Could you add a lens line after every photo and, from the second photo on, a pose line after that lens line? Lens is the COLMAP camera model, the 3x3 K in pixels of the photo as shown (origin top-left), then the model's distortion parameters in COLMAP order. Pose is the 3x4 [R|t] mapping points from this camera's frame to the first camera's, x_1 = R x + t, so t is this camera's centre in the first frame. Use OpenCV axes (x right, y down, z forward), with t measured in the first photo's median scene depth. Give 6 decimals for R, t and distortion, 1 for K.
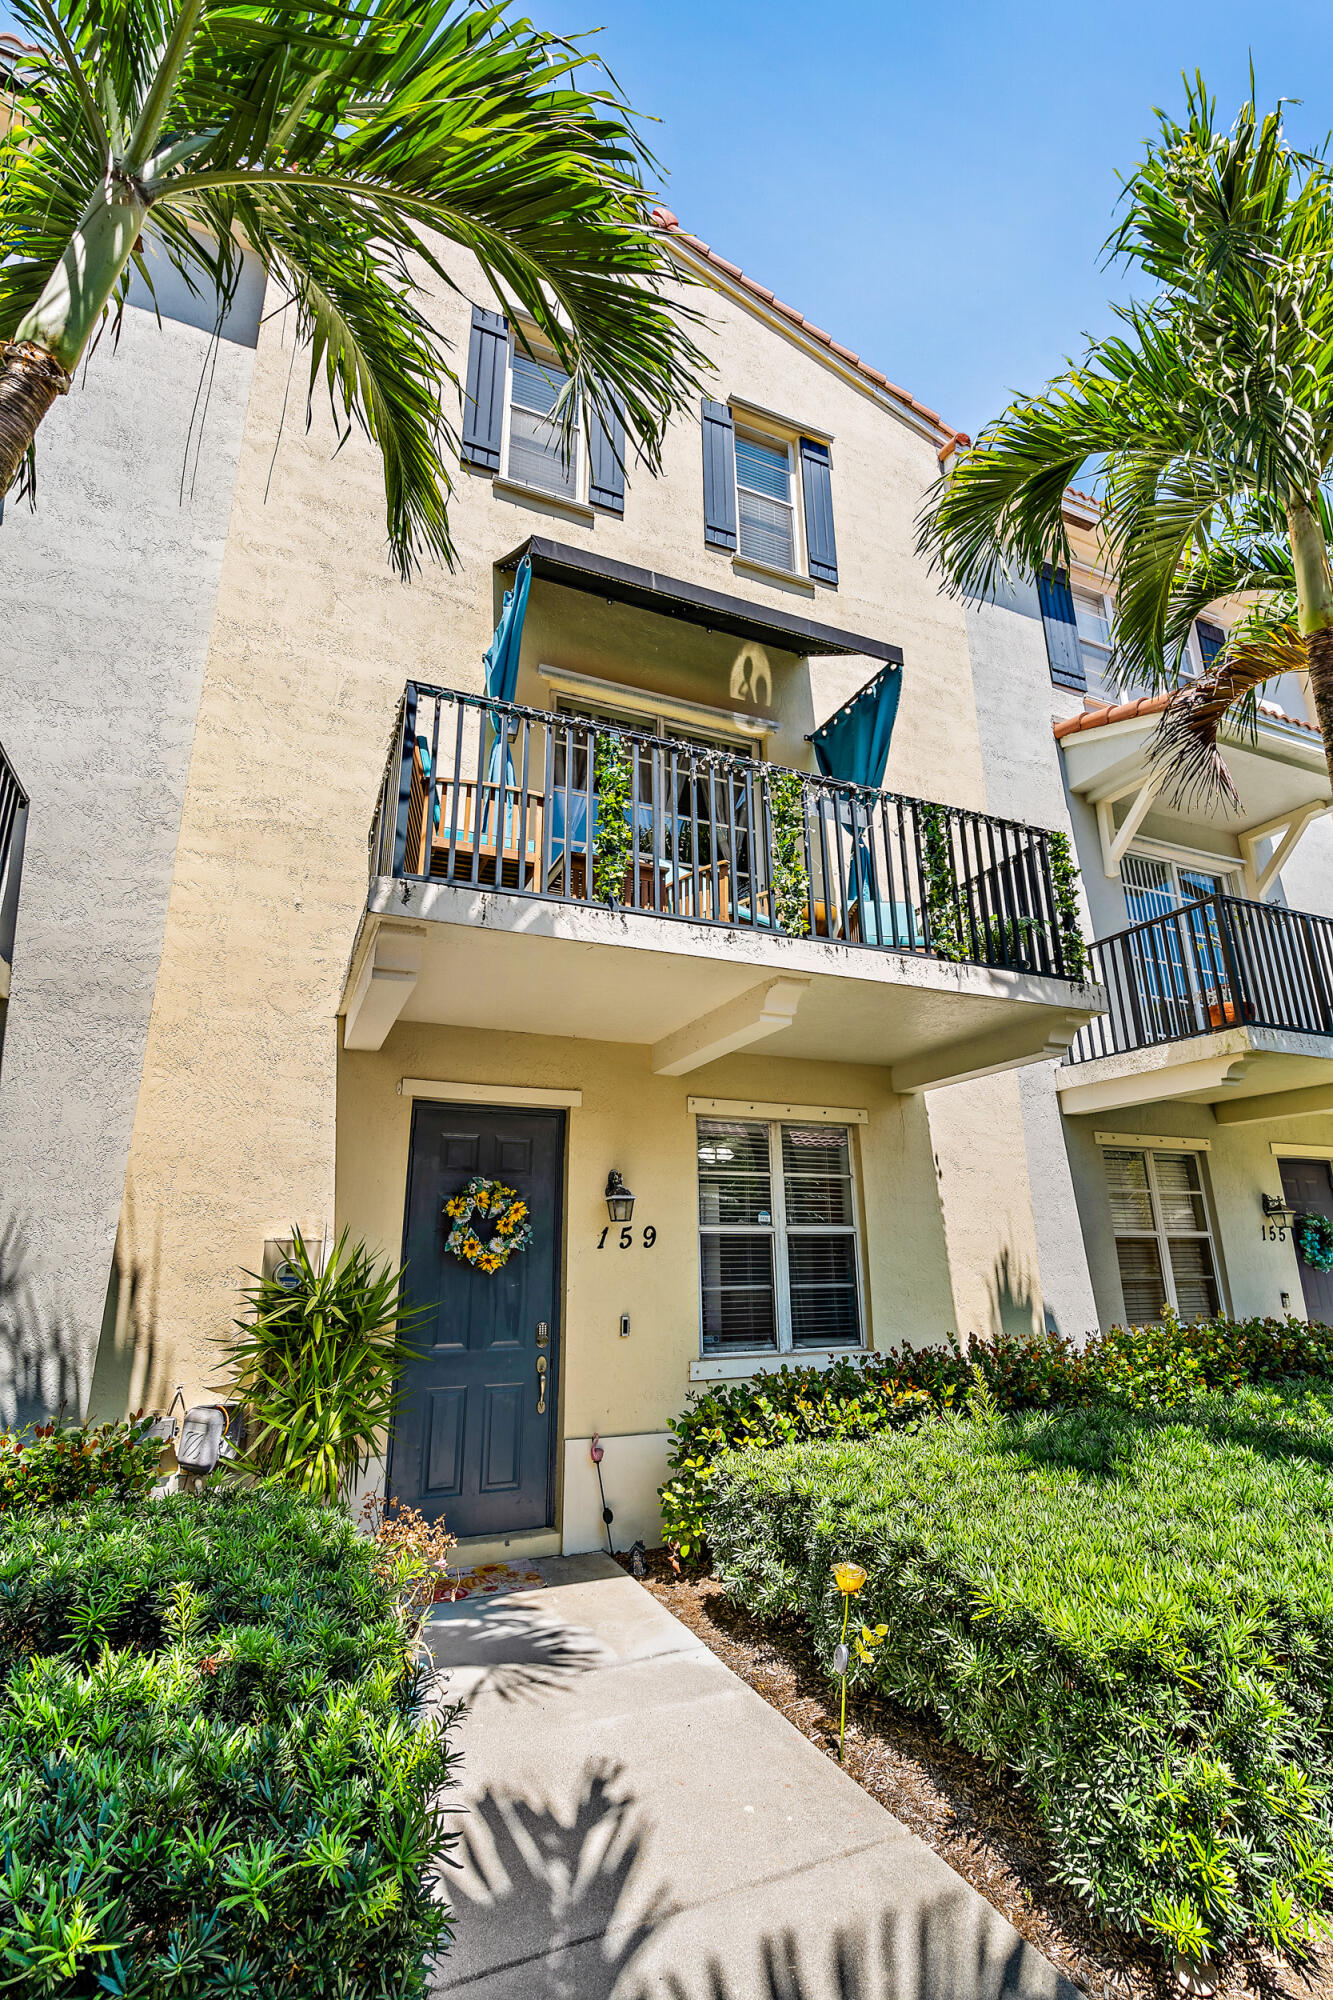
lens RADIAL K [[914.7, 0, 653.6], [0, 914.7, 998.1], [0, 0, 1]] dist [-0.006352, 0.002461]
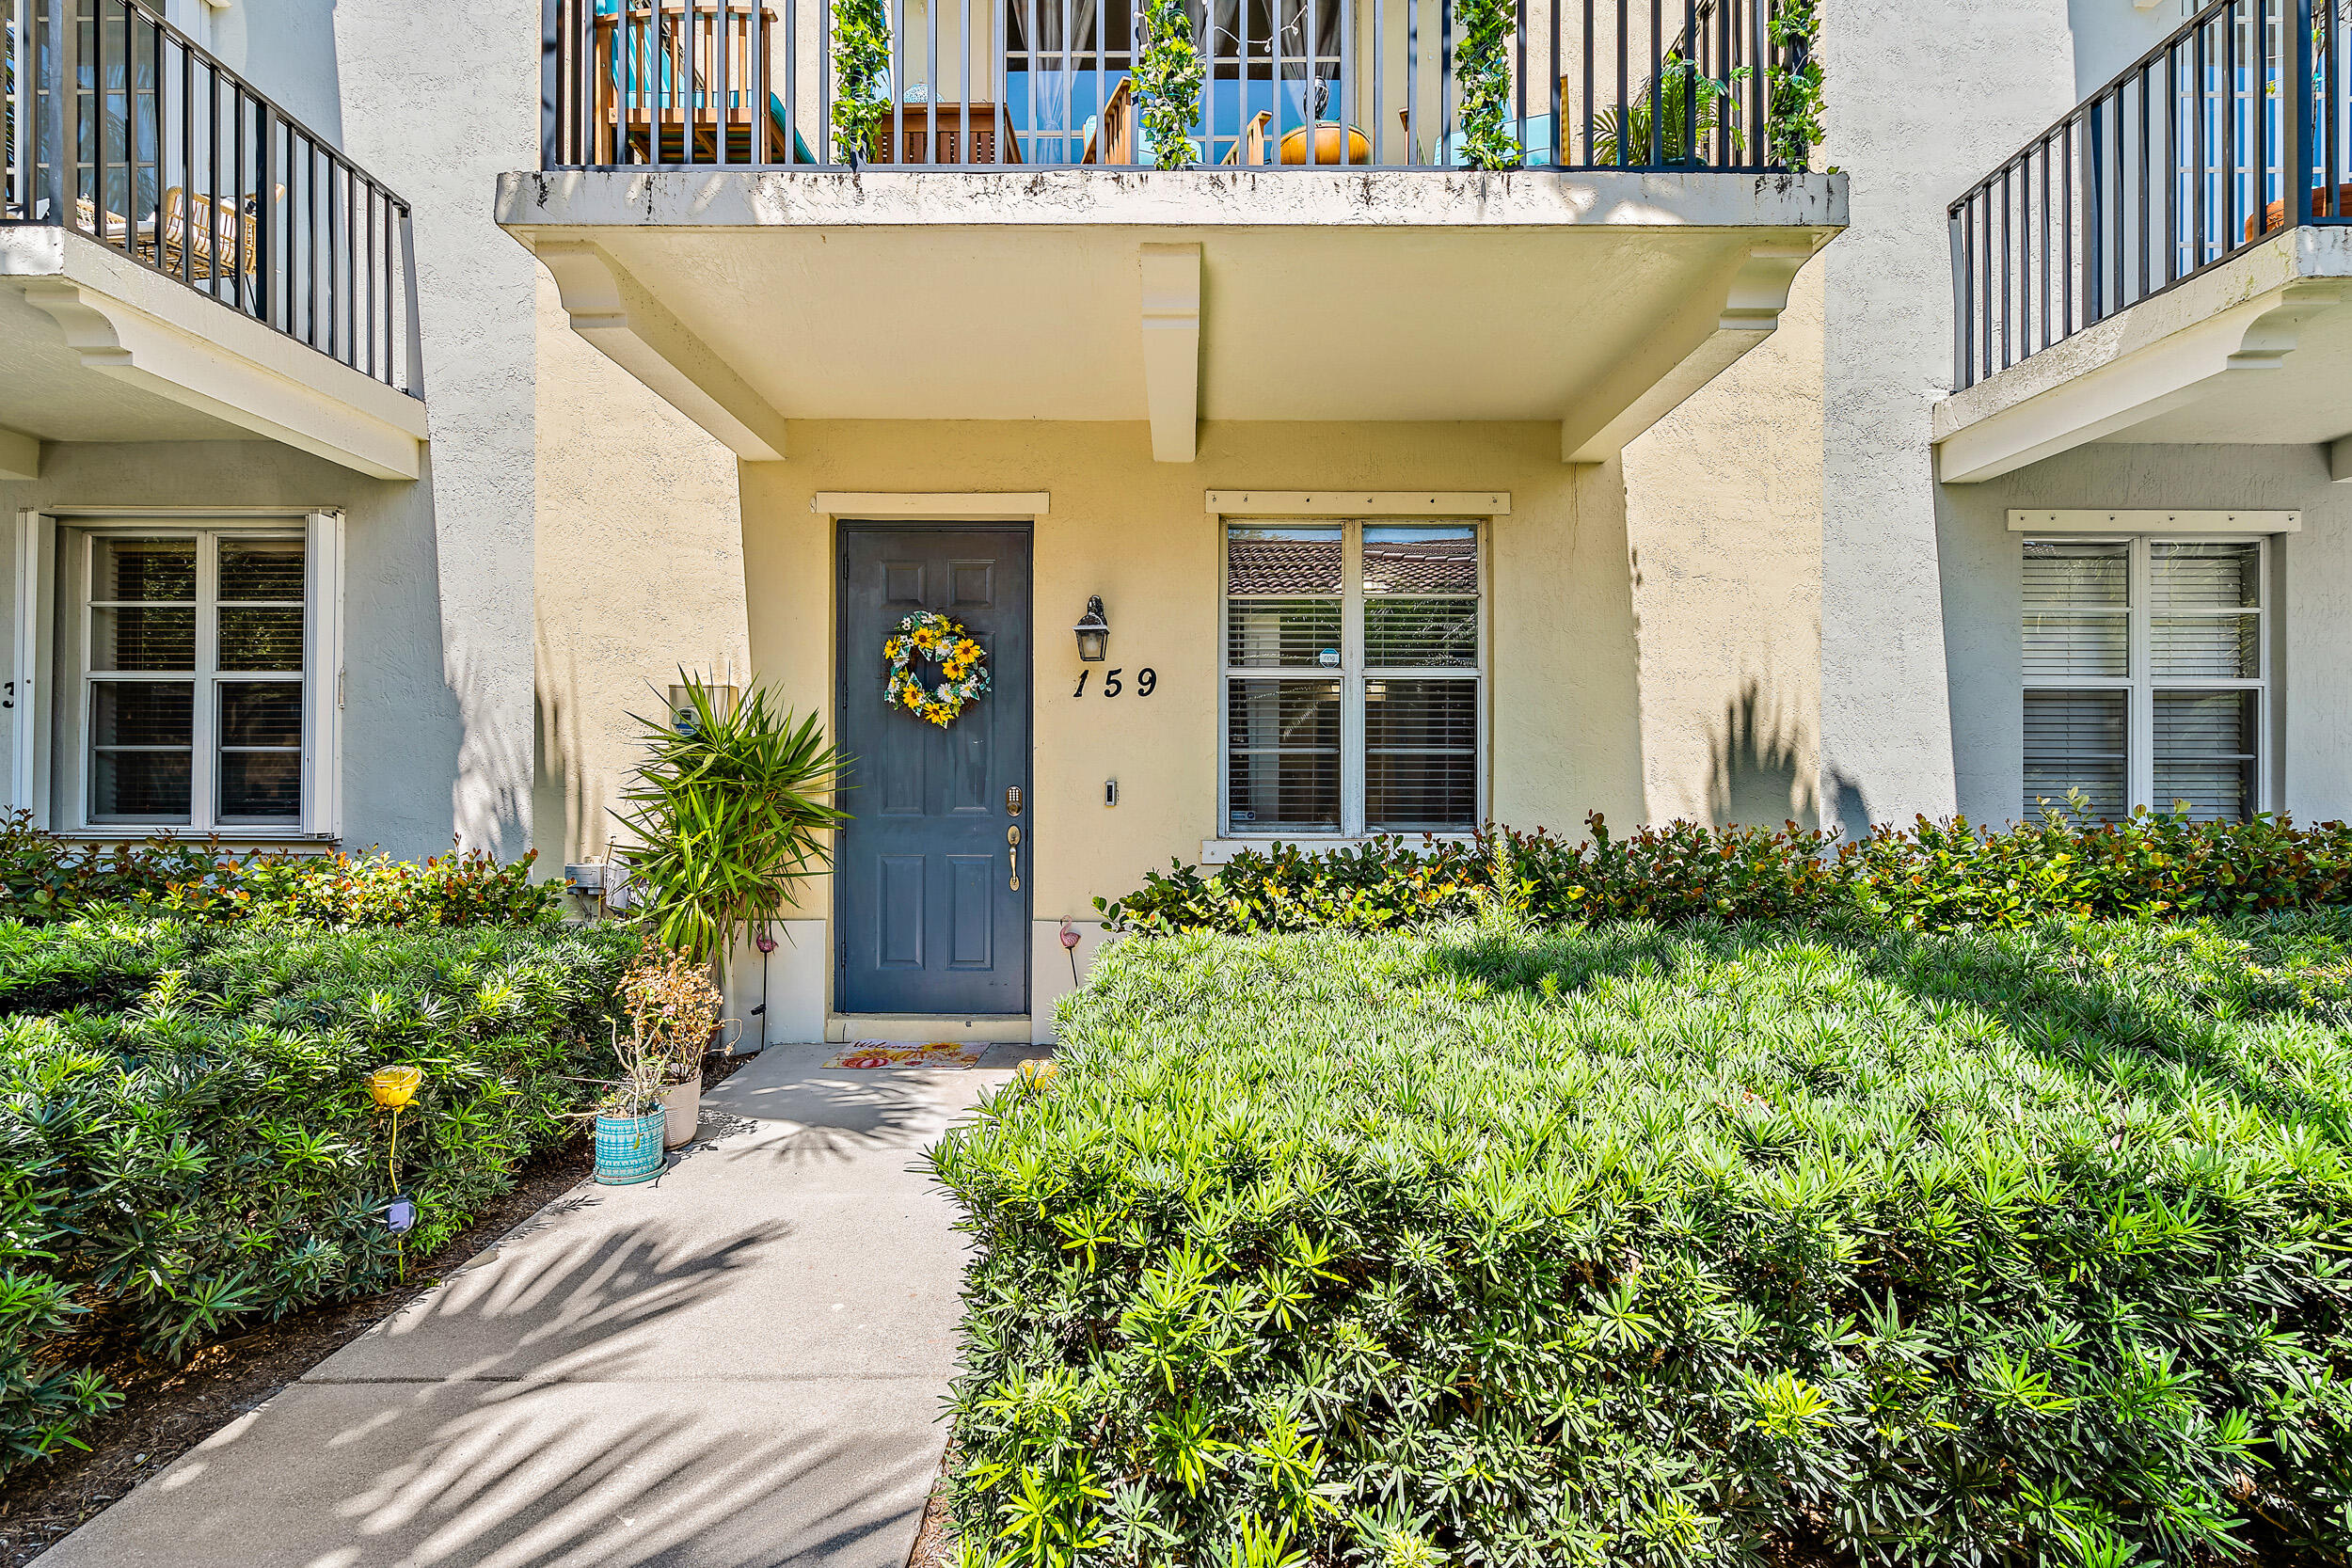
lens RADIAL K [[1075.5, 0, 1173.0], [0, 1075.5, 801.9], [0, 0, 1]] dist [-0.006352, 0.002461]
pose [[0.913709, 0.014222, -0.406120, 0.397557], [0.102191, 0.959230, 0.263506, 0.131196], [0.393310, -0.282270, 0.875003, 0.216845]]
